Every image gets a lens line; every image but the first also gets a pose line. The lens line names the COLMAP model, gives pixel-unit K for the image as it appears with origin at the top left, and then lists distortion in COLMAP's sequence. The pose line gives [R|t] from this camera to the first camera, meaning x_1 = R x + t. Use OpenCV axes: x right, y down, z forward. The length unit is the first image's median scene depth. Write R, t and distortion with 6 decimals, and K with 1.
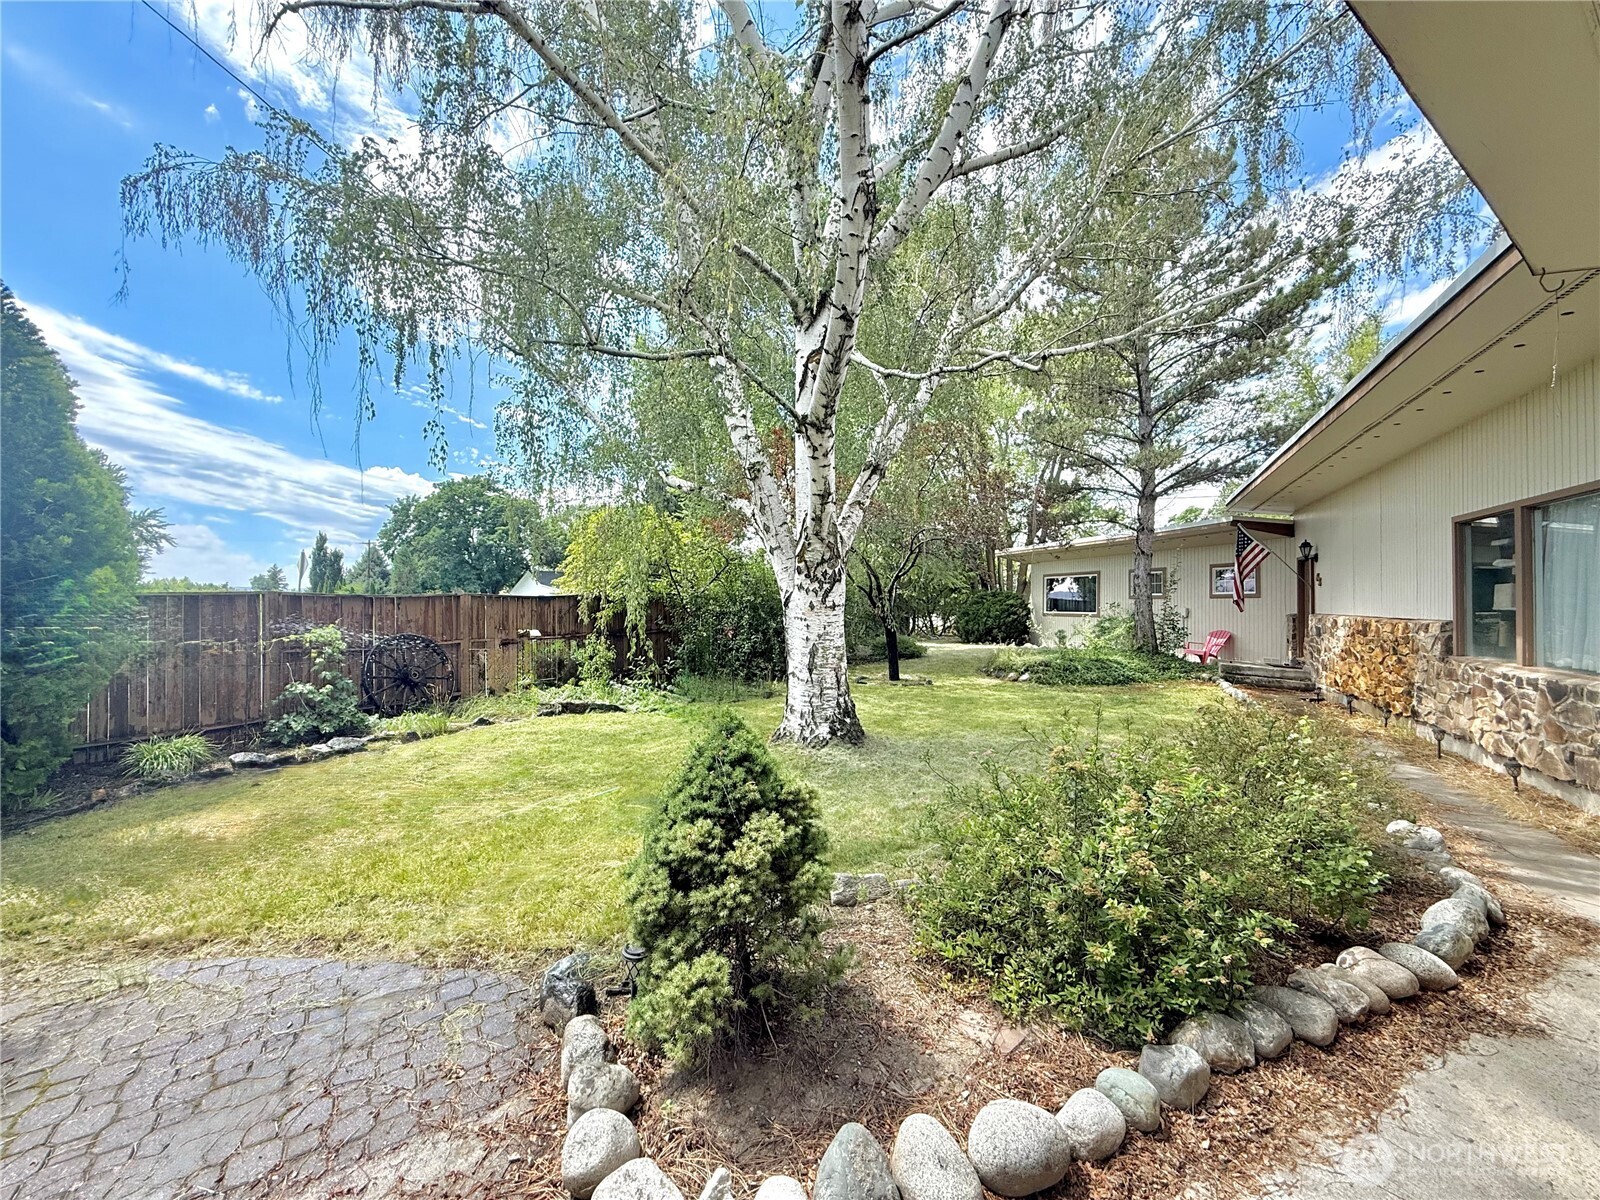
lens RADIAL K [[630.0, 0, 800.0], [0, 630.0, 600.0], [0, 0, 1]] dist [0.000668, 0.000347]
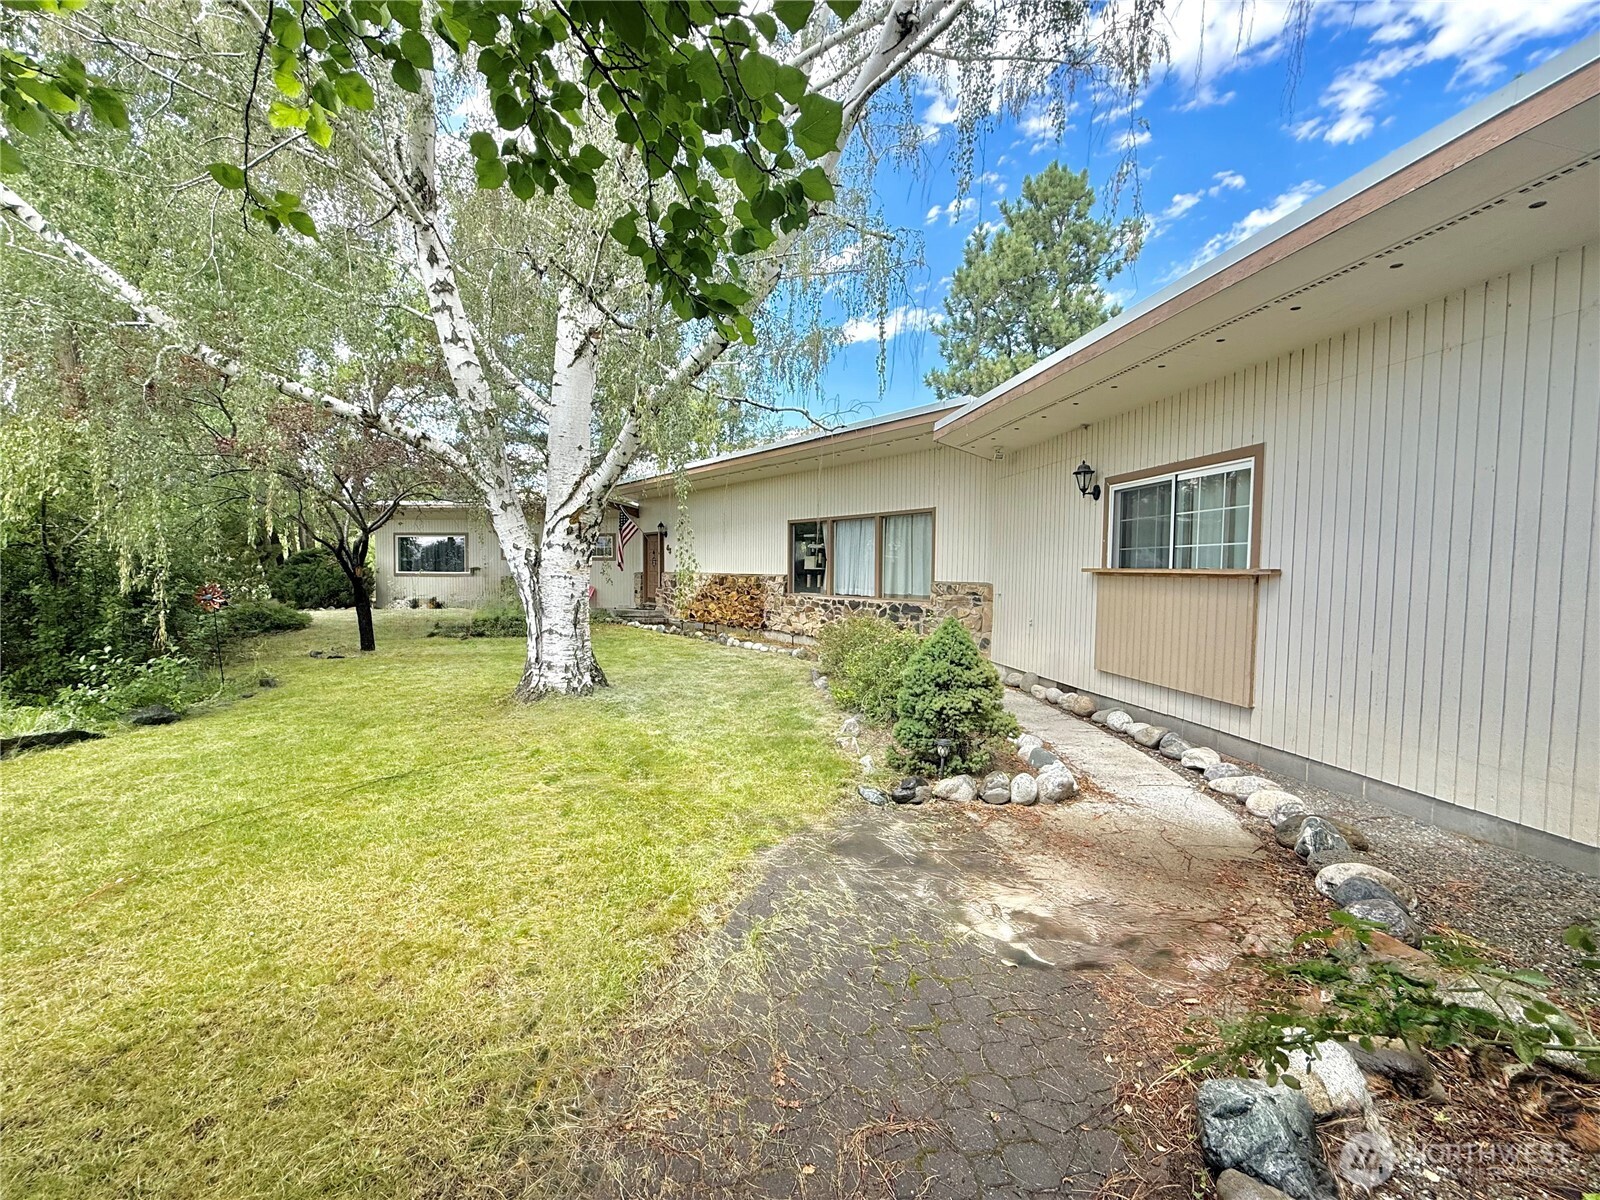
lens RADIAL K [[629.7, 0, 784.7], [0, 629.7, 597.7], [0, 0, 1]] dist [-0.000395, -0.000190]
pose [[0.427875, -0.041390, 0.902890, -0.593108], [-0.011782, 0.998611, 0.051361, 0.004364], [-0.903761, -0.032614, 0.426793, 0.168024]]
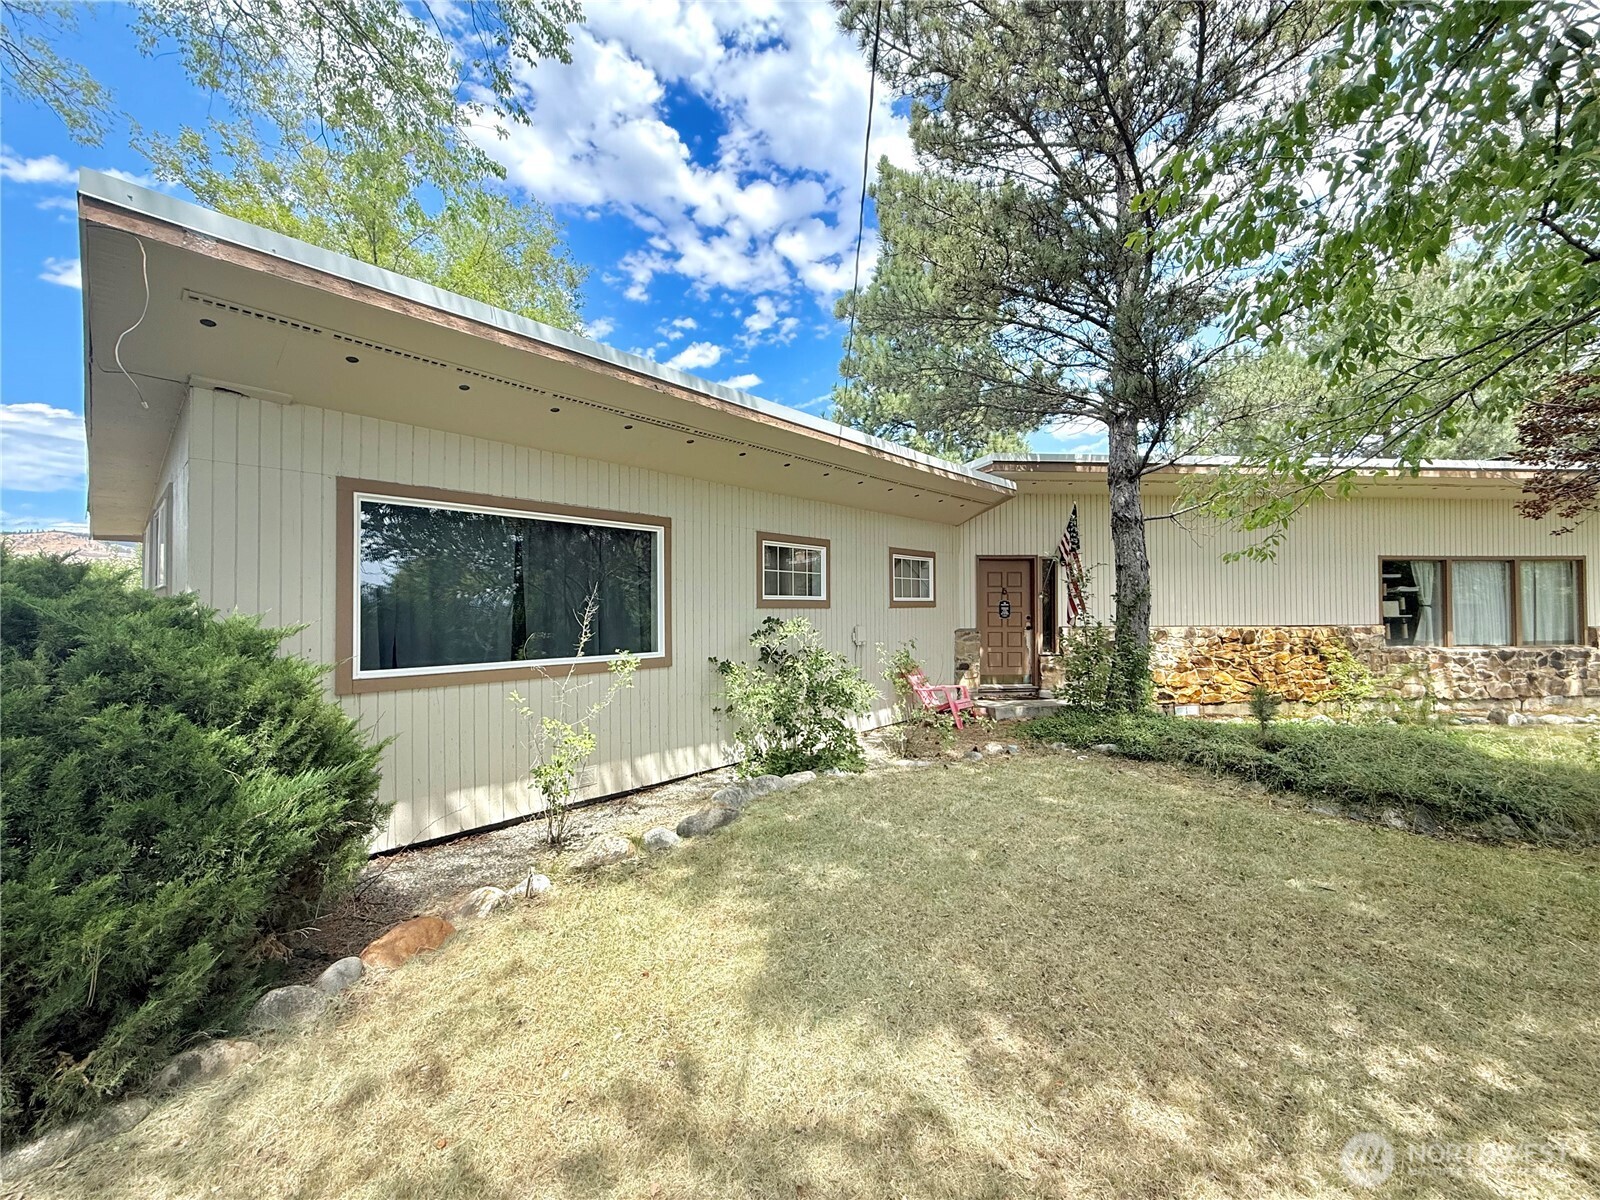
lens RADIAL K [[629.7, 0, 784.7], [0, 629.7, 597.7], [0, 0, 1]] dist [-0.000395, -0.000190]
pose [[-0.531248, 0.034340, 0.846520, 0.450051], [-0.000671, 0.999161, -0.040953, 0.027358], [-0.847216, -0.022324, -0.530779, 2.563776]]
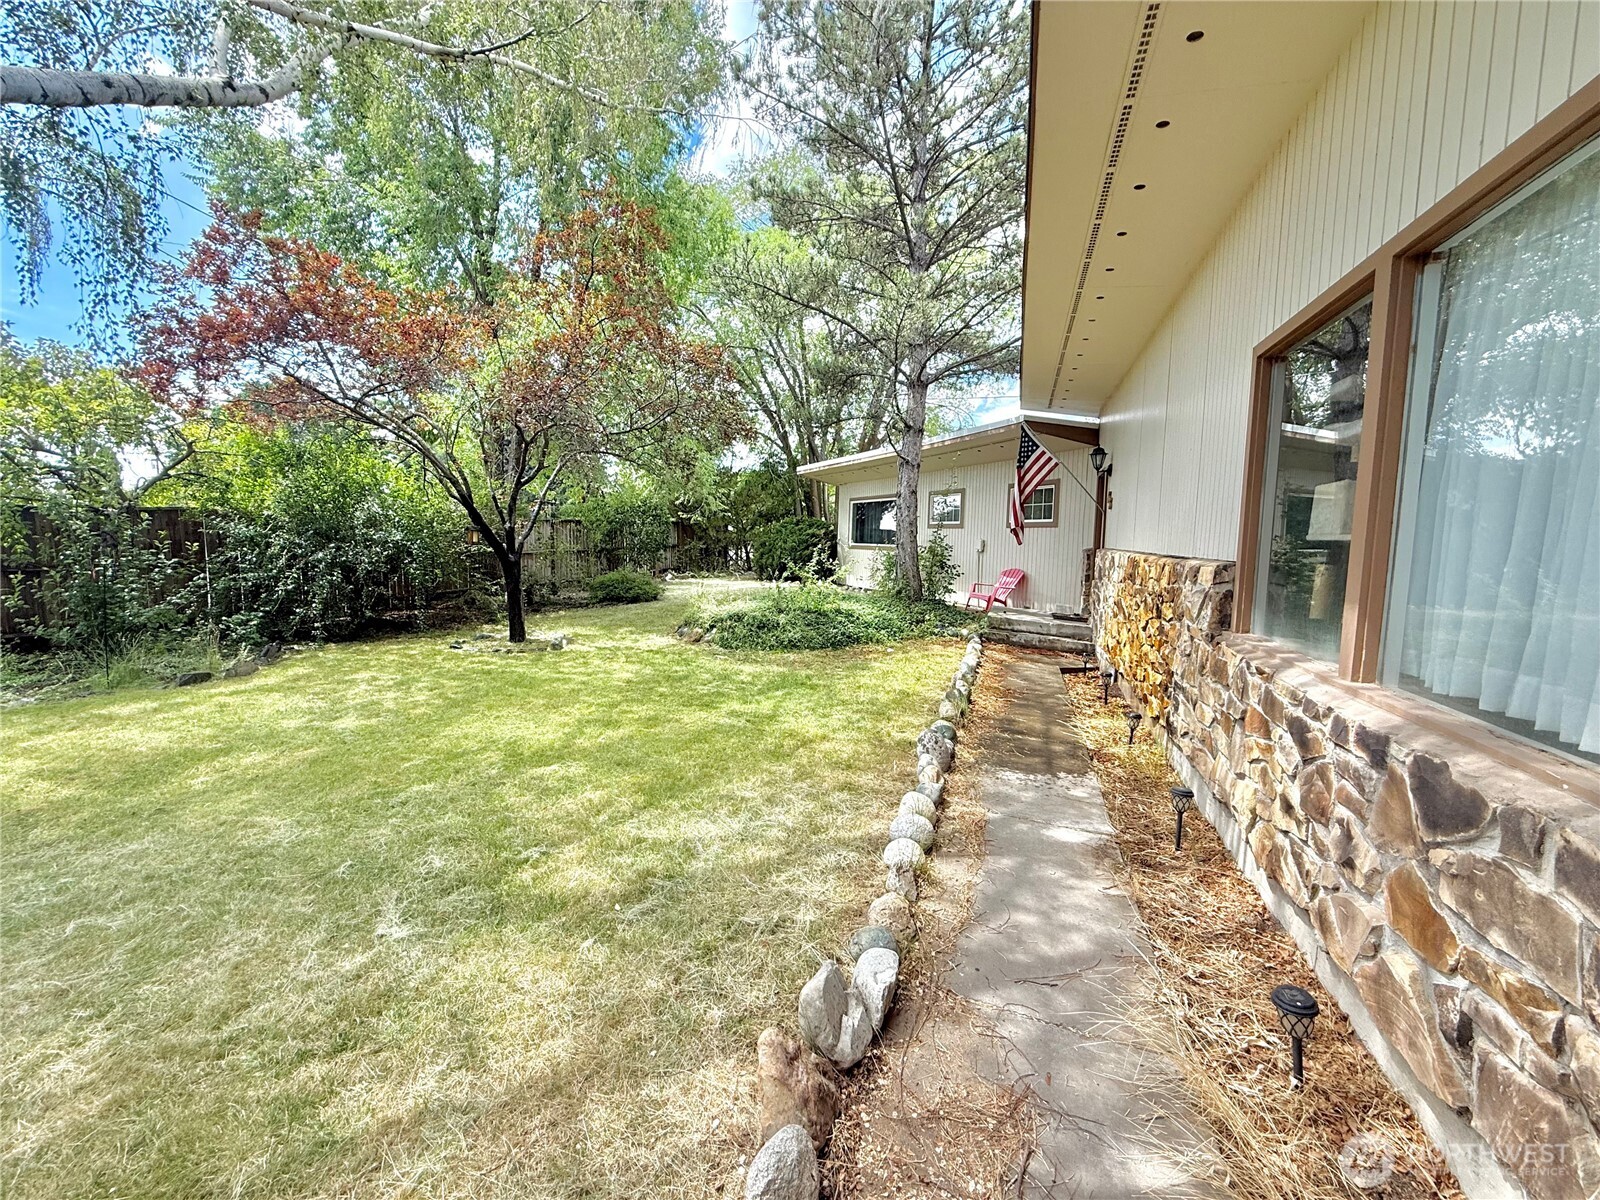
lens RADIAL K [[629.7, 0, 784.7], [0, 629.7, 597.7], [0, 0, 1]] dist [-0.000395, -0.000190]
pose [[0.992525, -0.000032, 0.122045, 0.534947], [-0.012719, 0.994527, 0.103699, 0.012086], [-0.121380, -0.104476, 0.987093, 0.473288]]
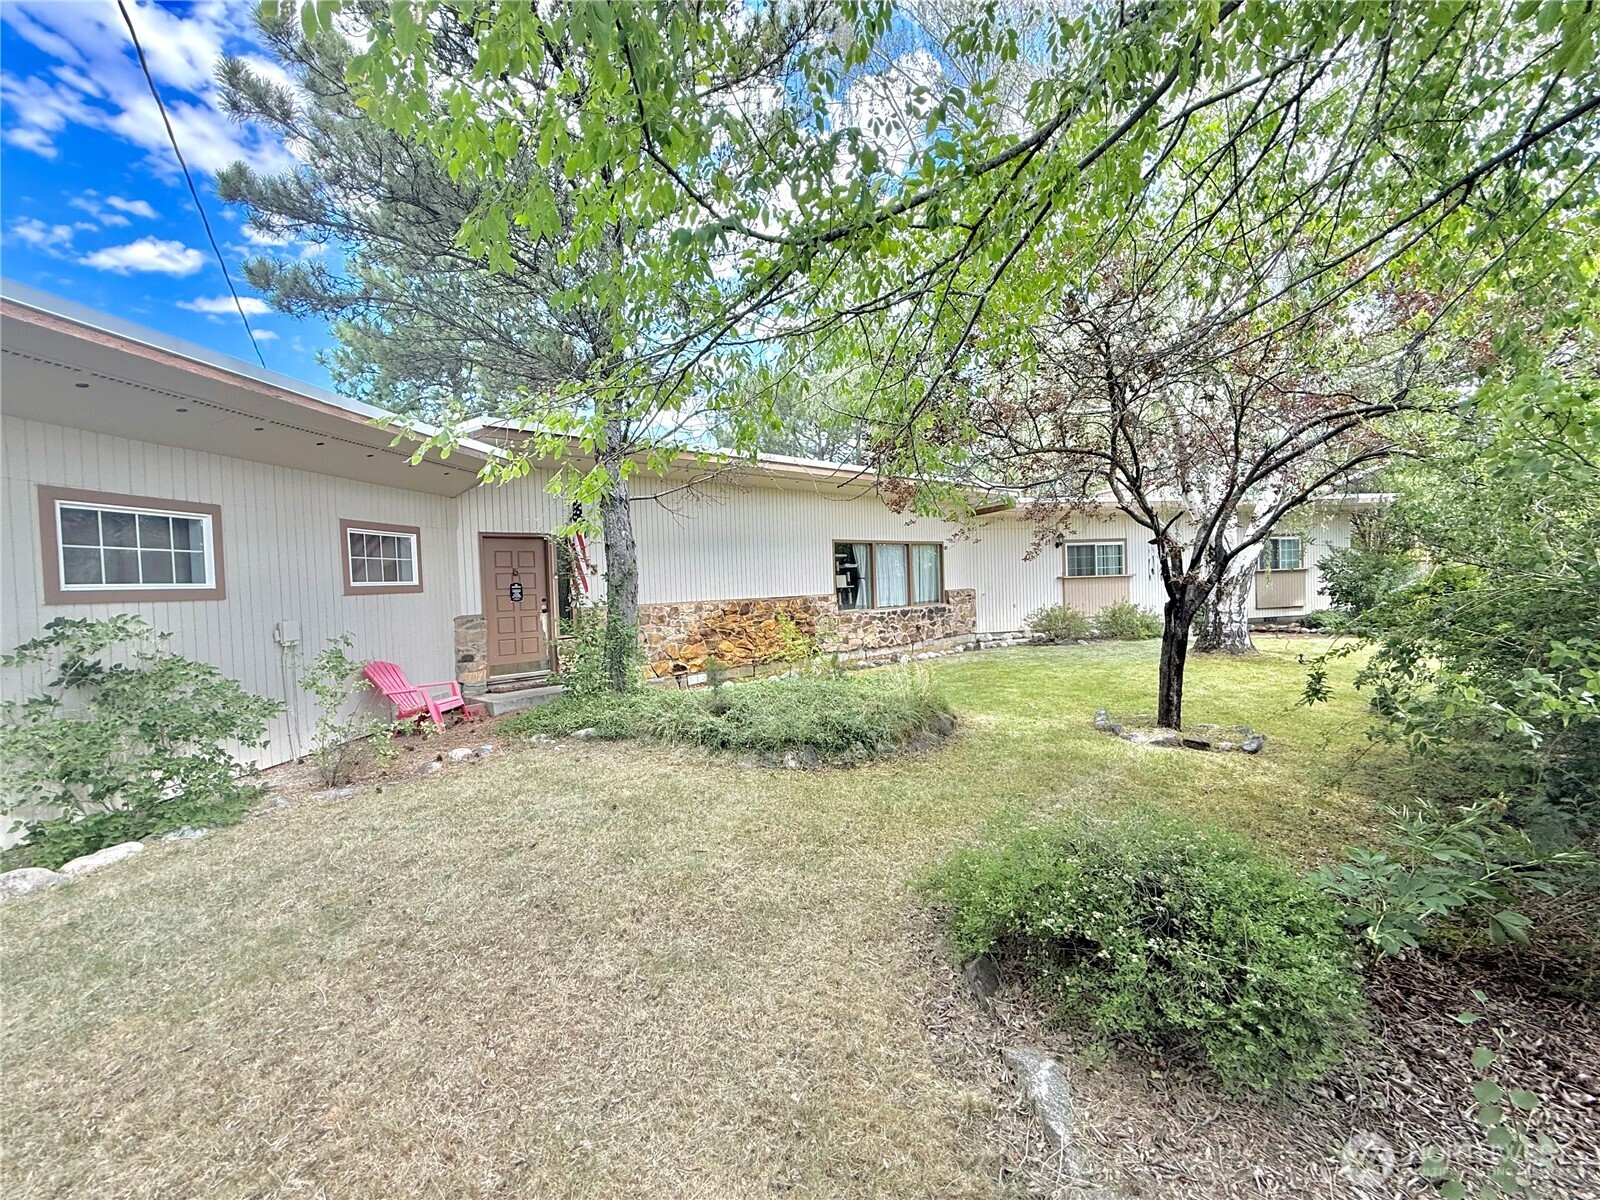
lens RADIAL K [[629.7, 0, 784.7], [0, 629.7, 597.7], [0, 0, 1]] dist [-0.000395, -0.000190]
pose [[-0.923130, 0.039701, 0.382434, 0.389022], [0.044488, 0.999003, 0.003679, 0.026996], [-0.381906, 0.020410, -0.923976, 2.412650]]
